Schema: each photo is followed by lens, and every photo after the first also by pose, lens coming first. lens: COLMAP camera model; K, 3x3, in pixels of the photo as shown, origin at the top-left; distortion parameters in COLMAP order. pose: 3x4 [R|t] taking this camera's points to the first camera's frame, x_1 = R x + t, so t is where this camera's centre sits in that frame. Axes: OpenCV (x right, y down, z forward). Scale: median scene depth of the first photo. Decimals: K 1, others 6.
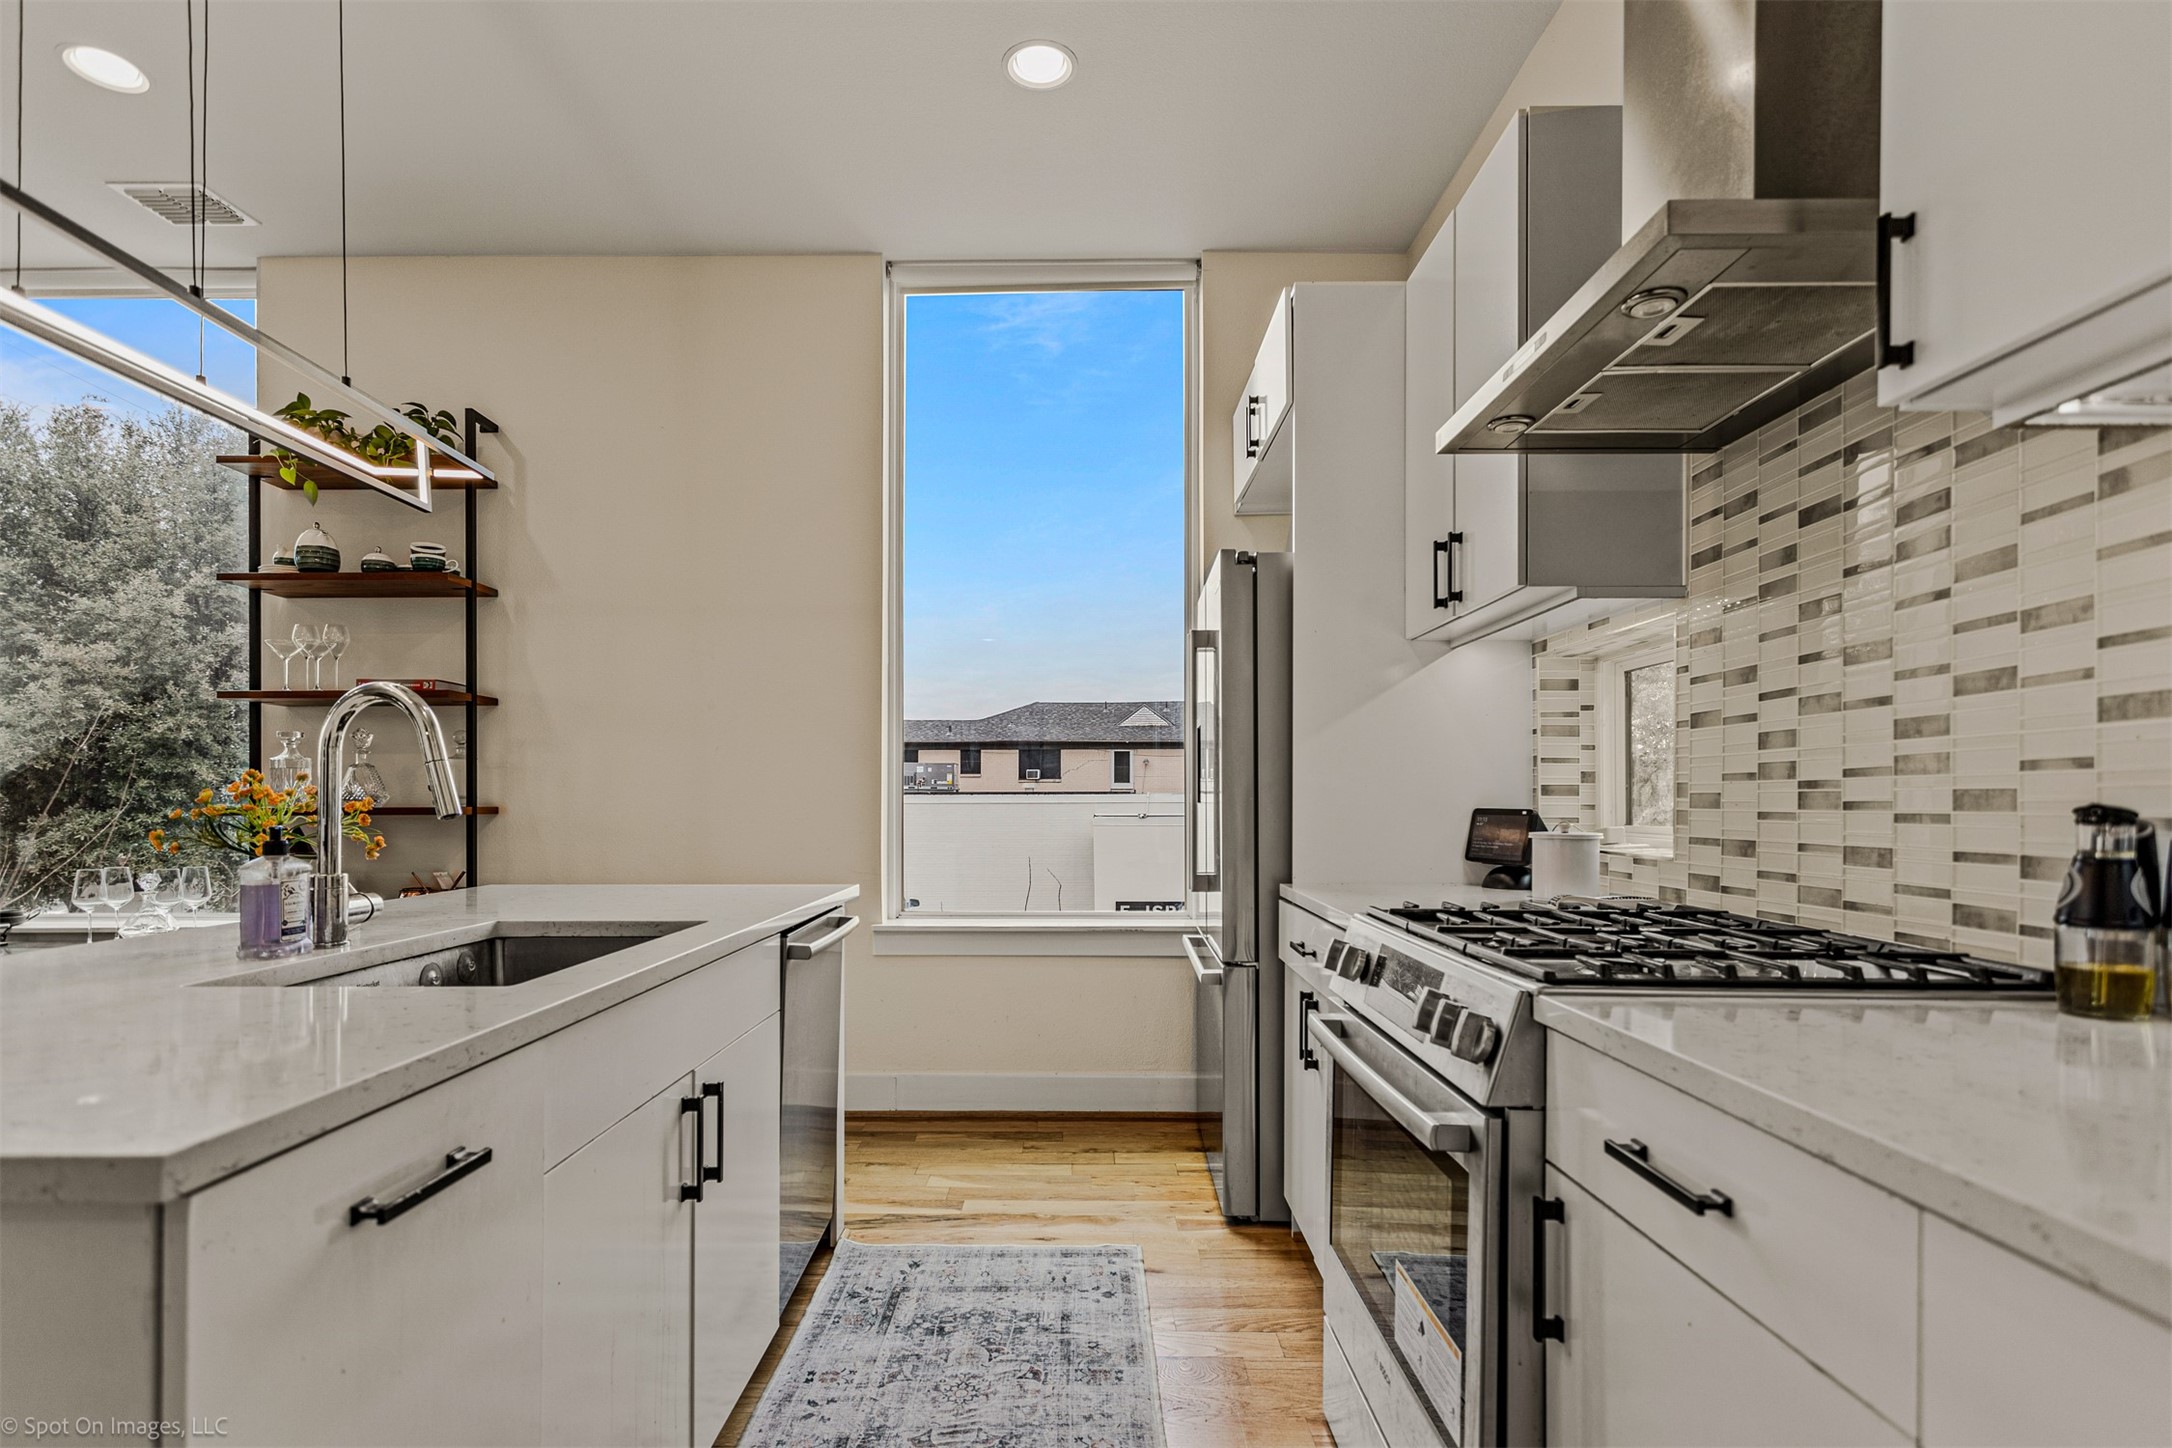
lens RADIAL K [[1094.3, 0, 1105.2], [0, 1094.3, 810.4], [0, 0, 1]] dist [0.000902, 0.000078]
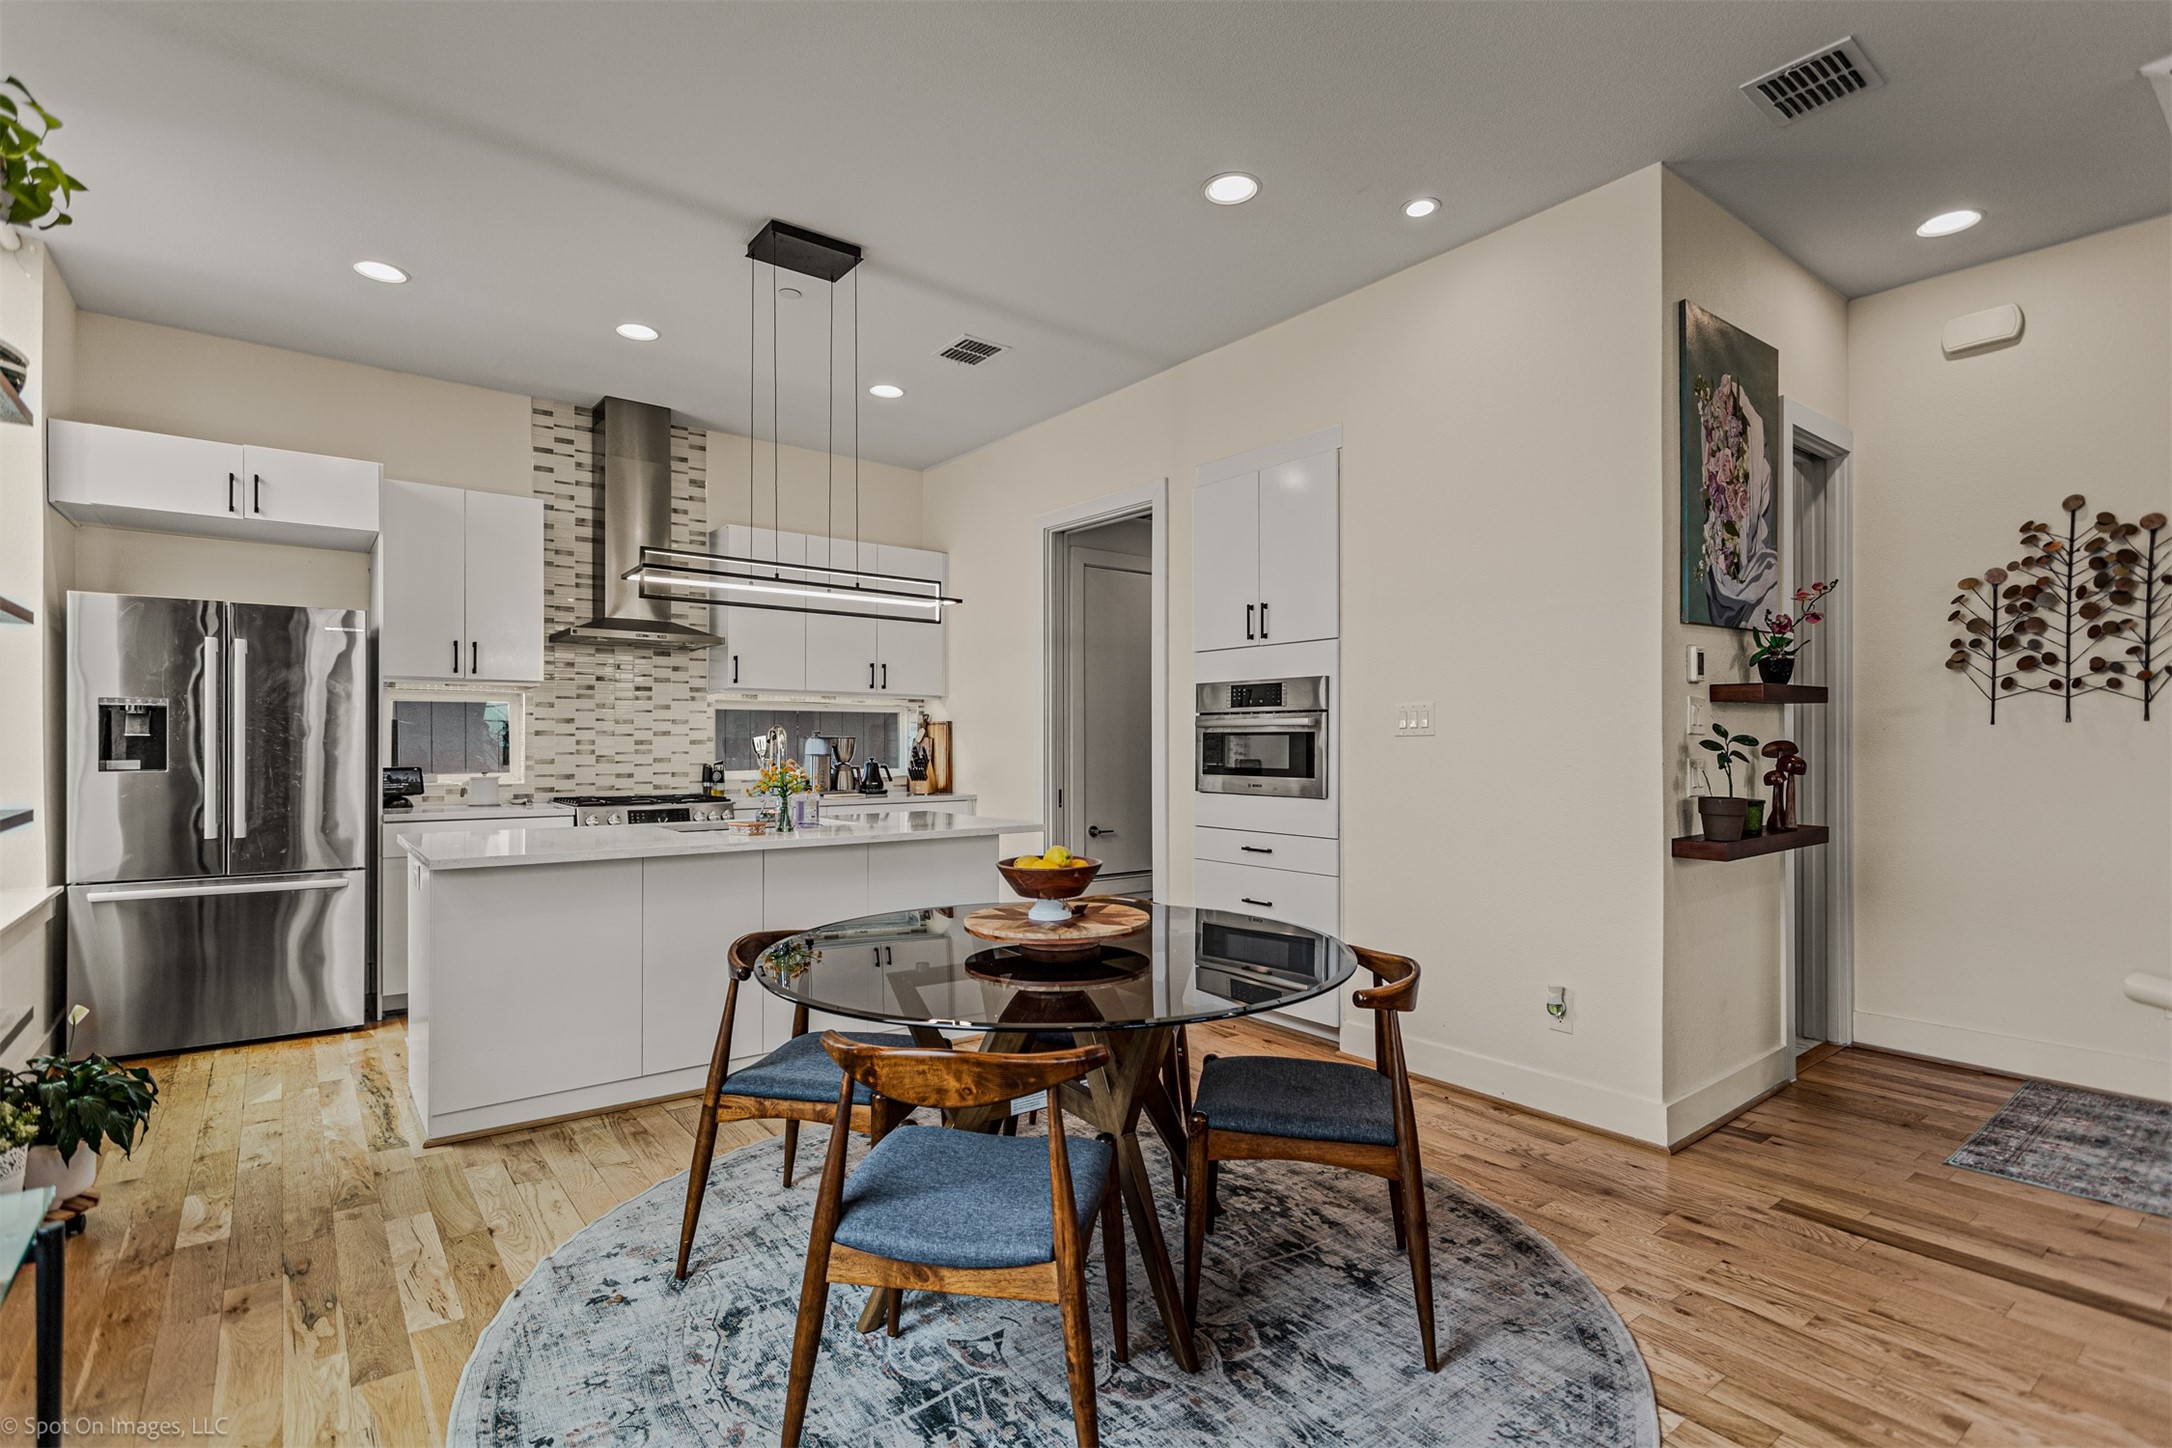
lens RADIAL K [[1094.3, 0, 1084.2], [0, 1094.3, 731.2], [0, 0, 1]] dist [0.000902, 0.000078]
pose [[-0.614378, 0.002555, 0.789008, -3.069787], [0.002253, 0.999996, -0.001484, -0.096127], [-0.789008, 0.000866, -0.614382, 1.947340]]
